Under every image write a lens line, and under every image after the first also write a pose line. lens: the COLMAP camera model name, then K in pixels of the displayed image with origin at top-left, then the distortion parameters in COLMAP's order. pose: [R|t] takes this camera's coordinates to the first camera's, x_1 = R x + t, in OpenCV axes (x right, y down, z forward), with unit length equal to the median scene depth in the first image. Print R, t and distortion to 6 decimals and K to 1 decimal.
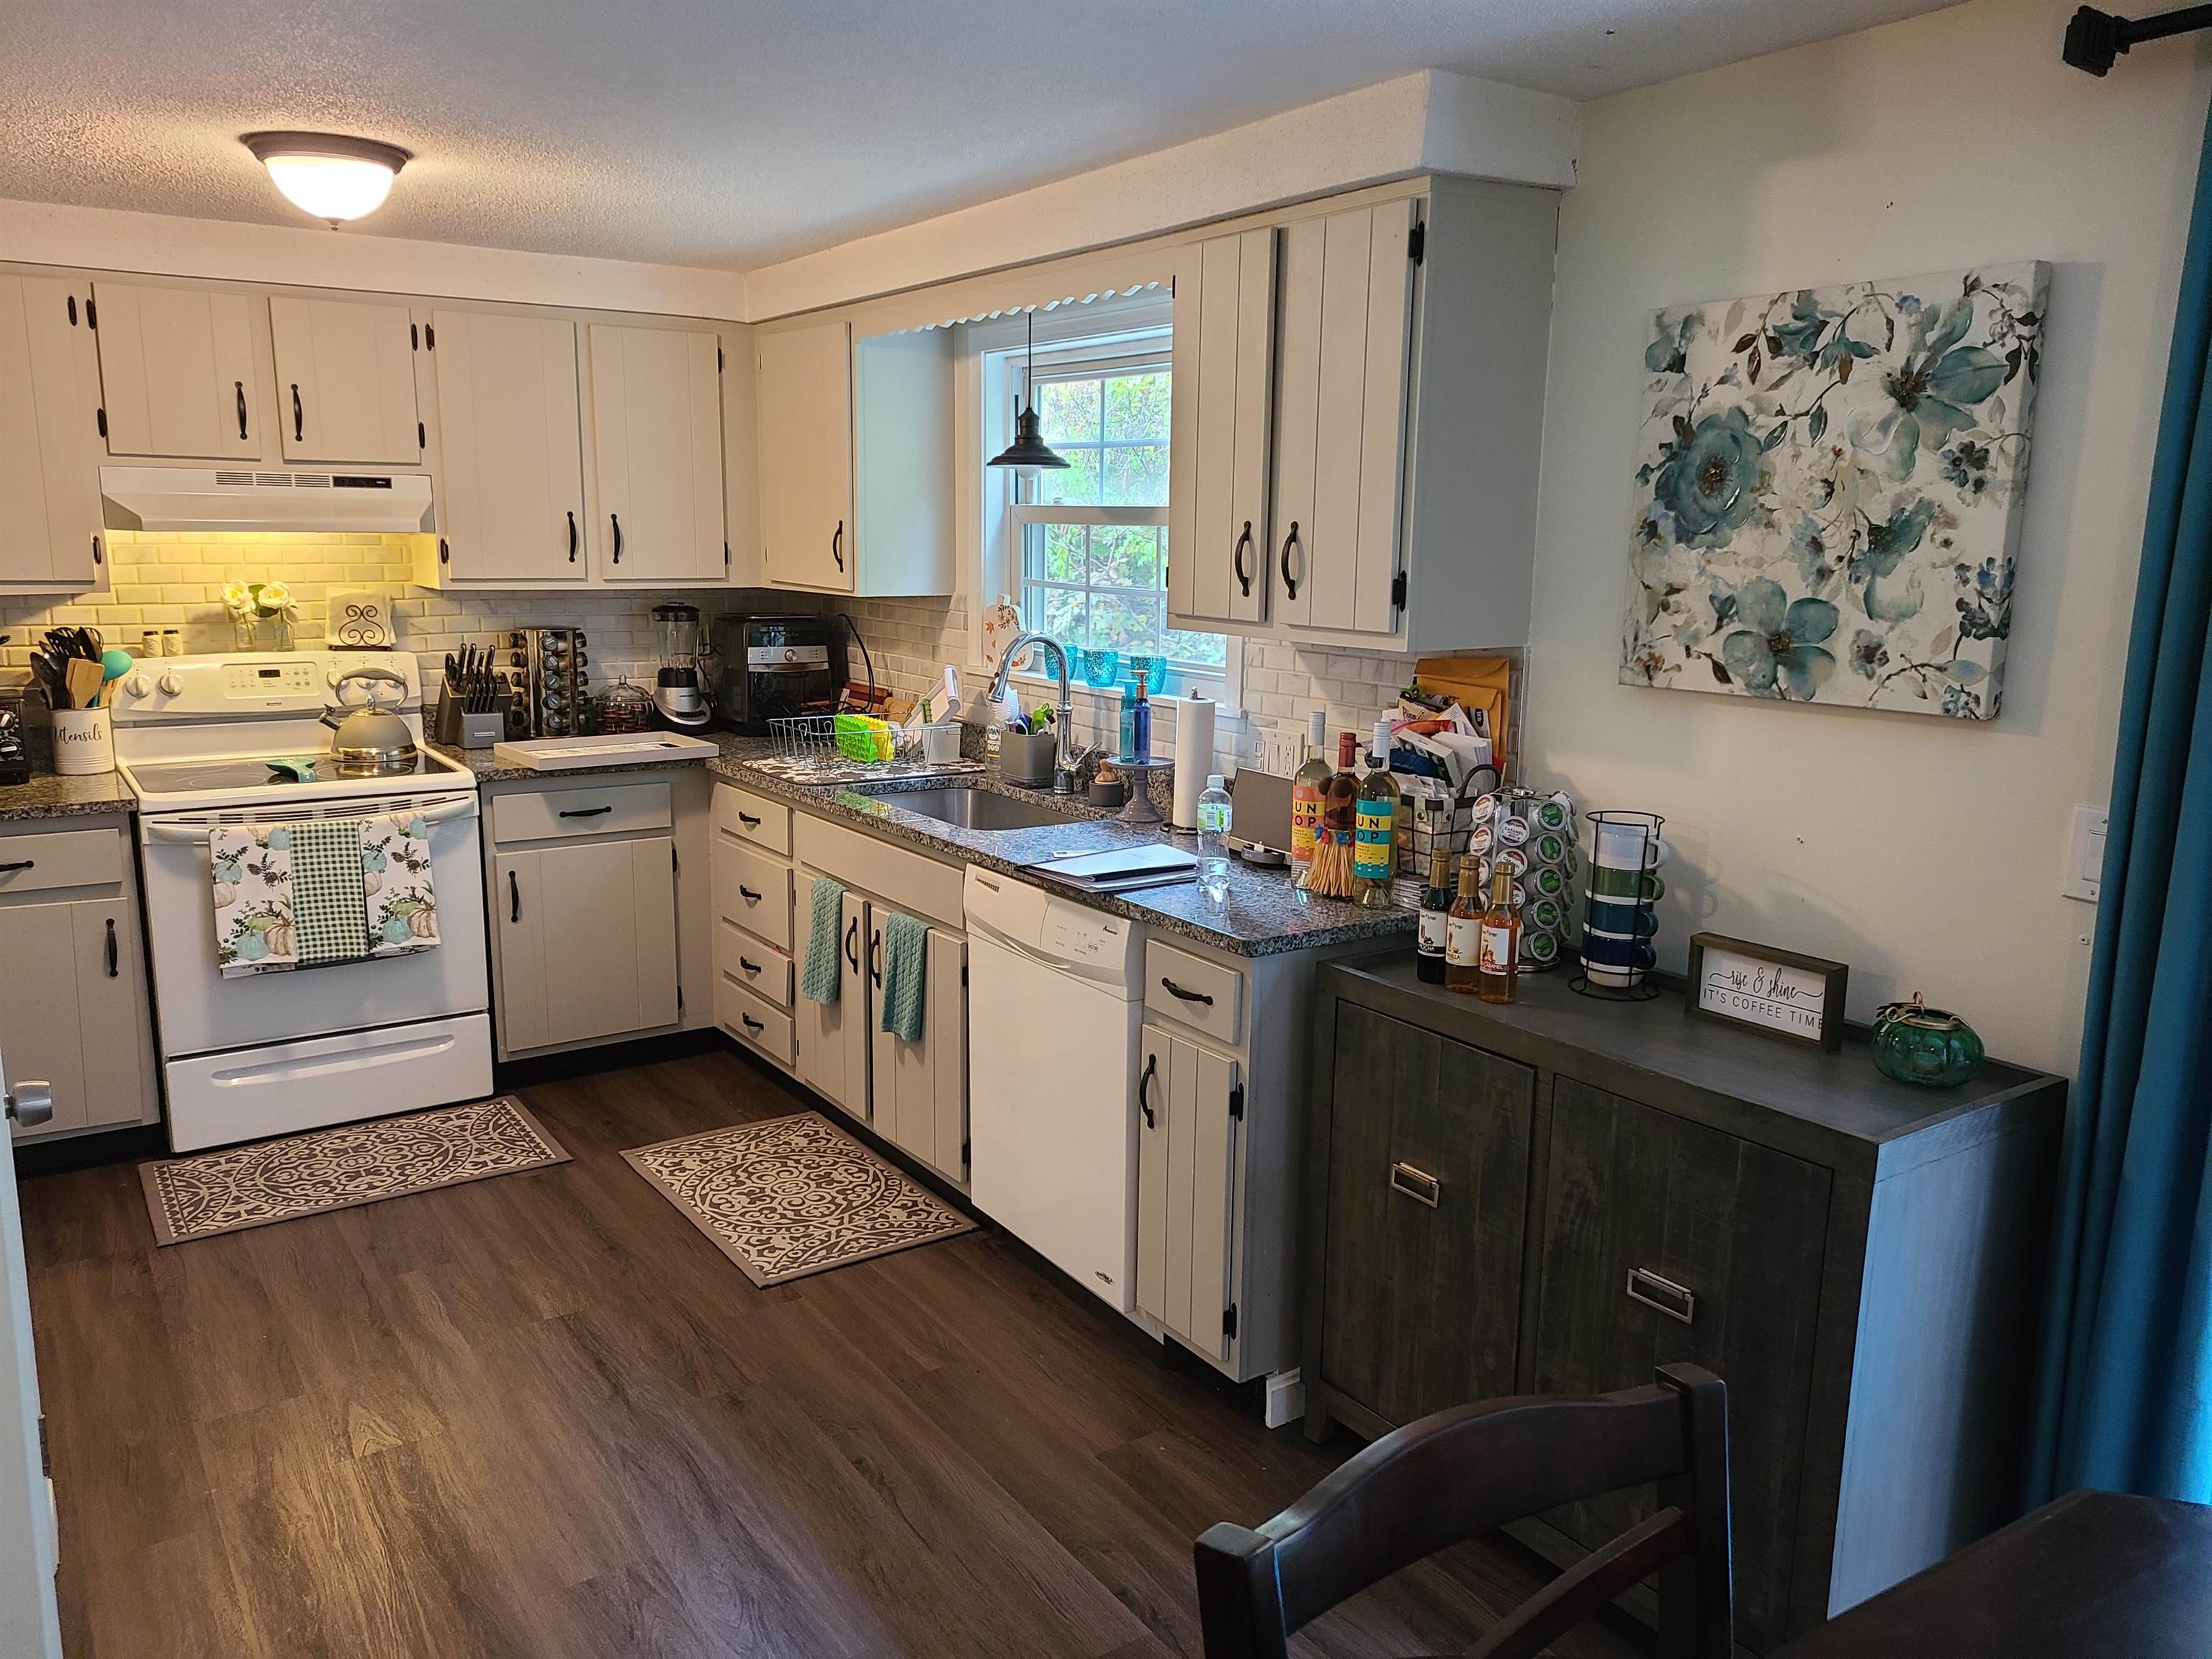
lens RADIAL K [[1647.6, 0, 1093.8], [0, 1647.6, 819.5], [0, 0, 1]] dist [0.057049, -0.009335]
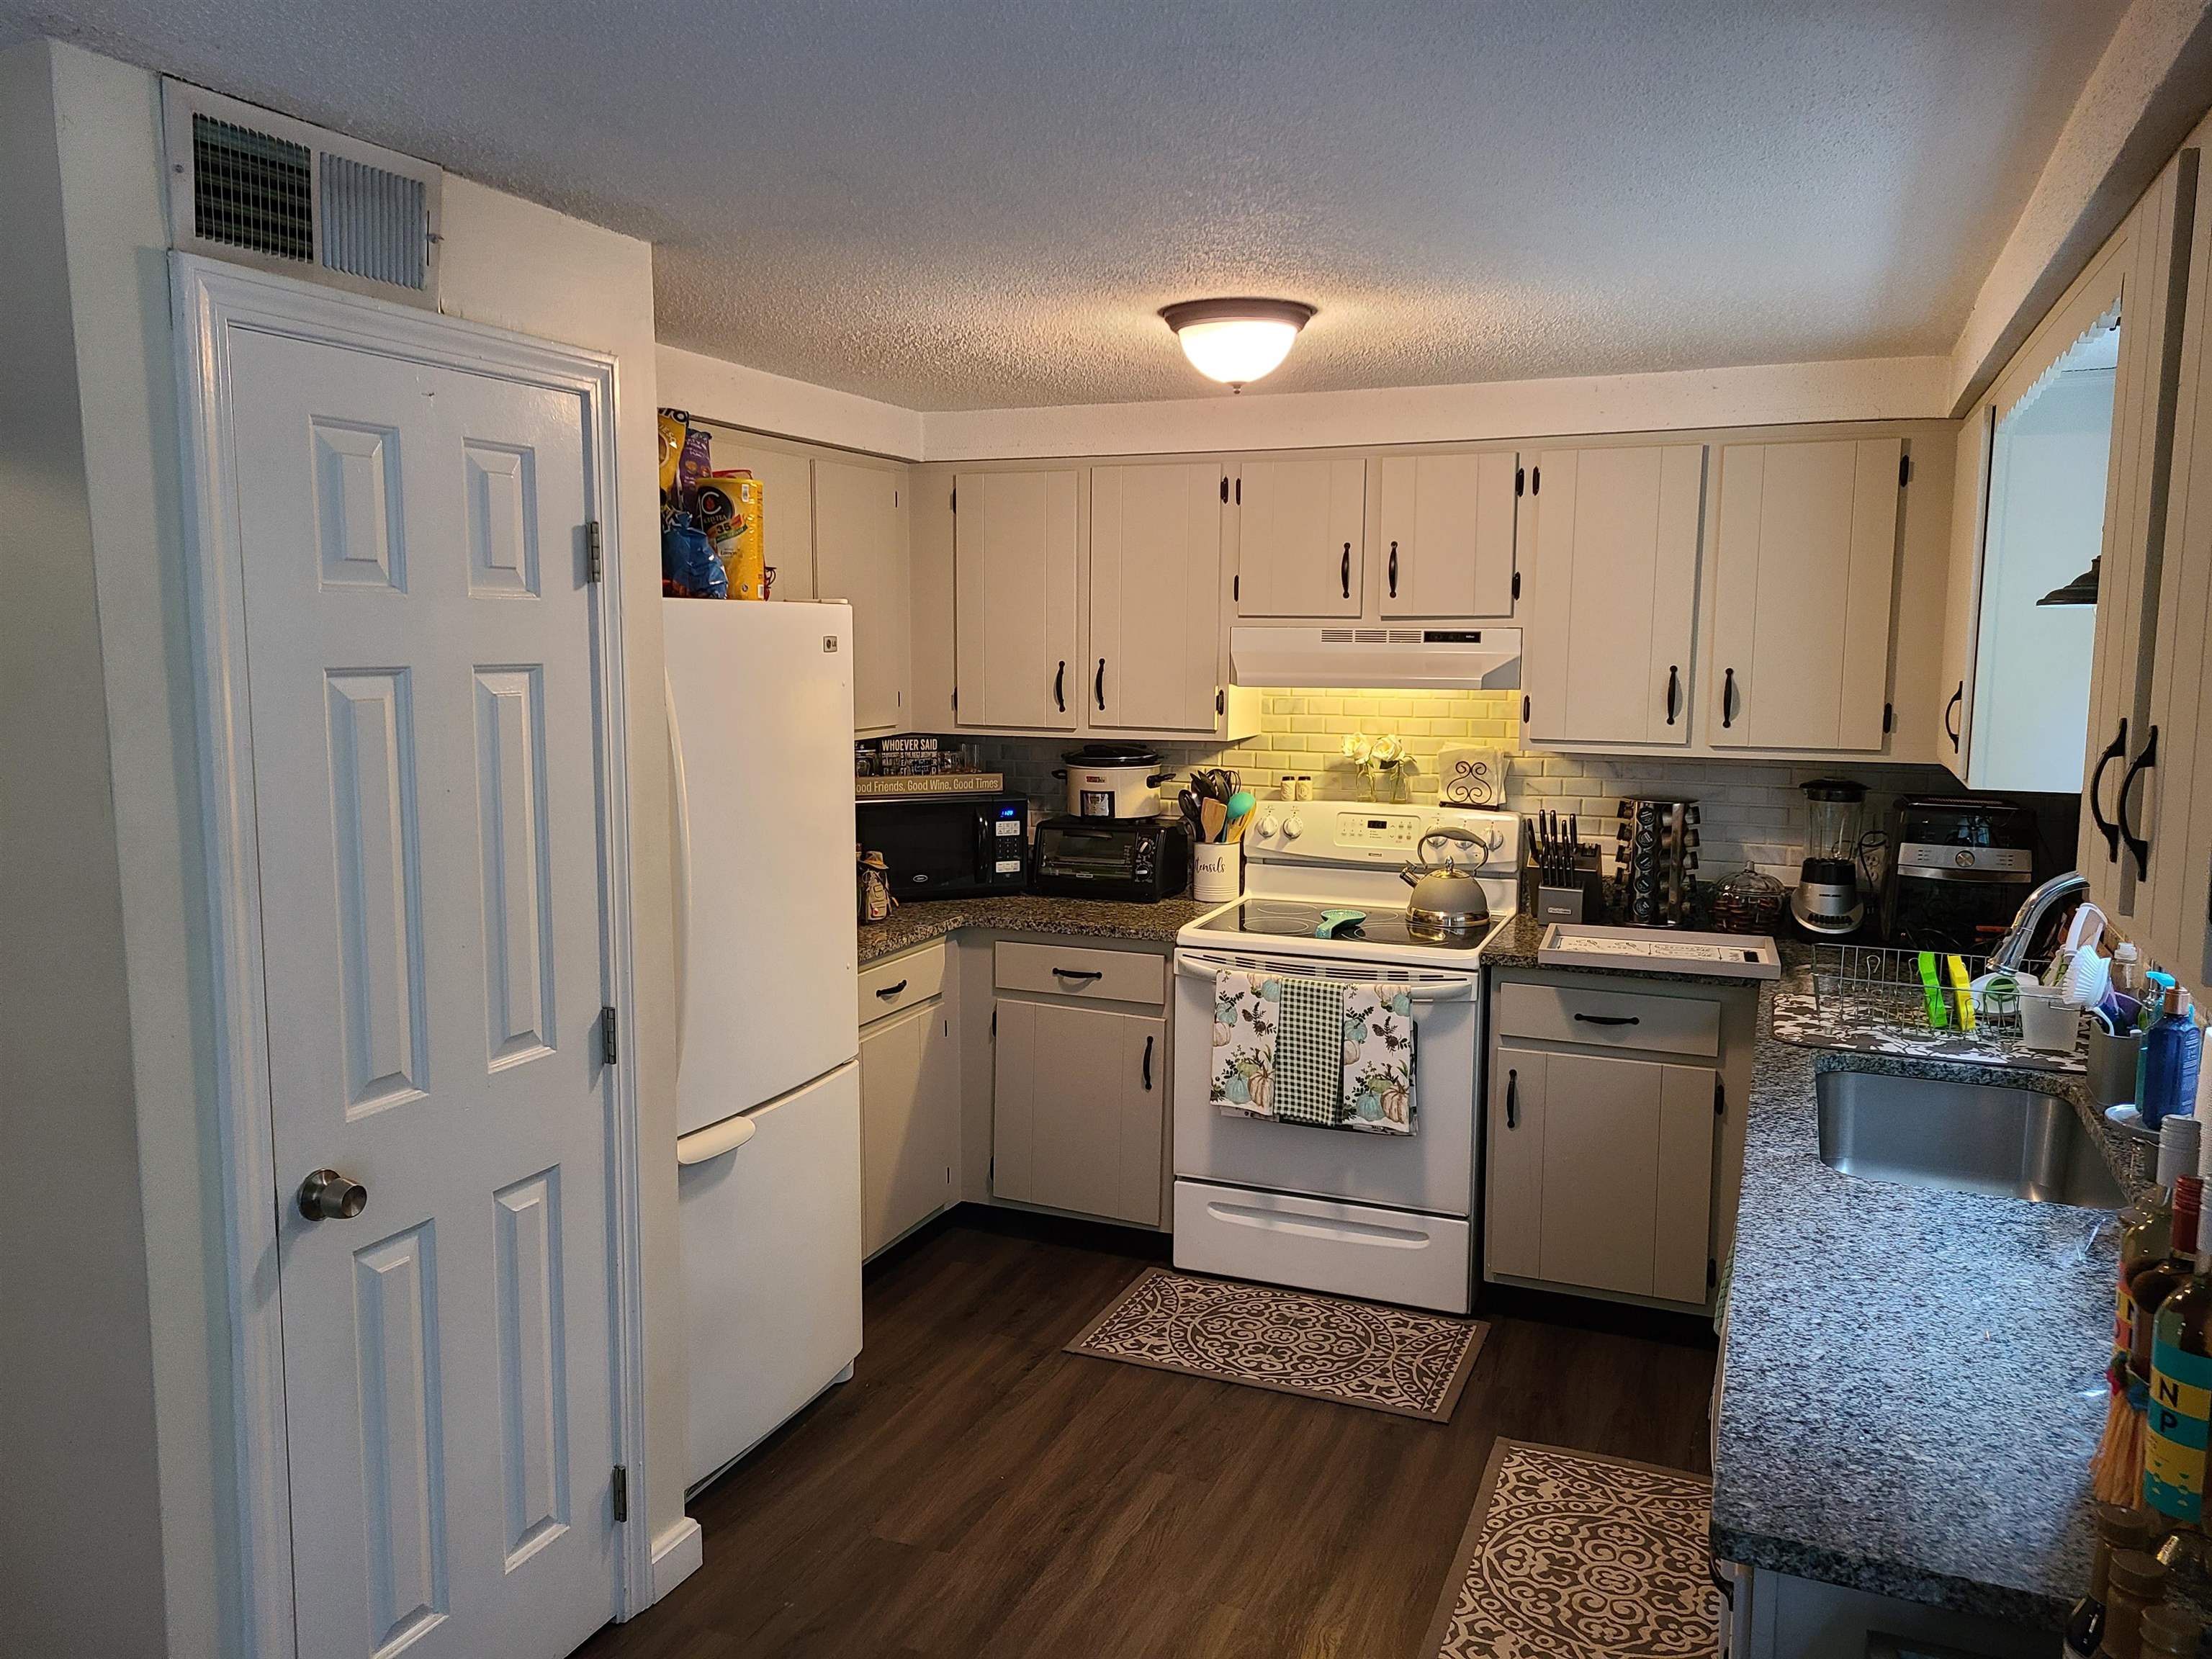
lens RADIAL K [[1647.6, 0, 1093.8], [0, 1647.6, 819.5], [0, 0, 1]] dist [0.057049, -0.009335]
pose [[0.559823, 0.088361, -0.823887, 0.242709], [-0.150363, 0.988623, 0.003858, -0.071901], [0.814855, 0.121723, 0.566740, 0.310134]]
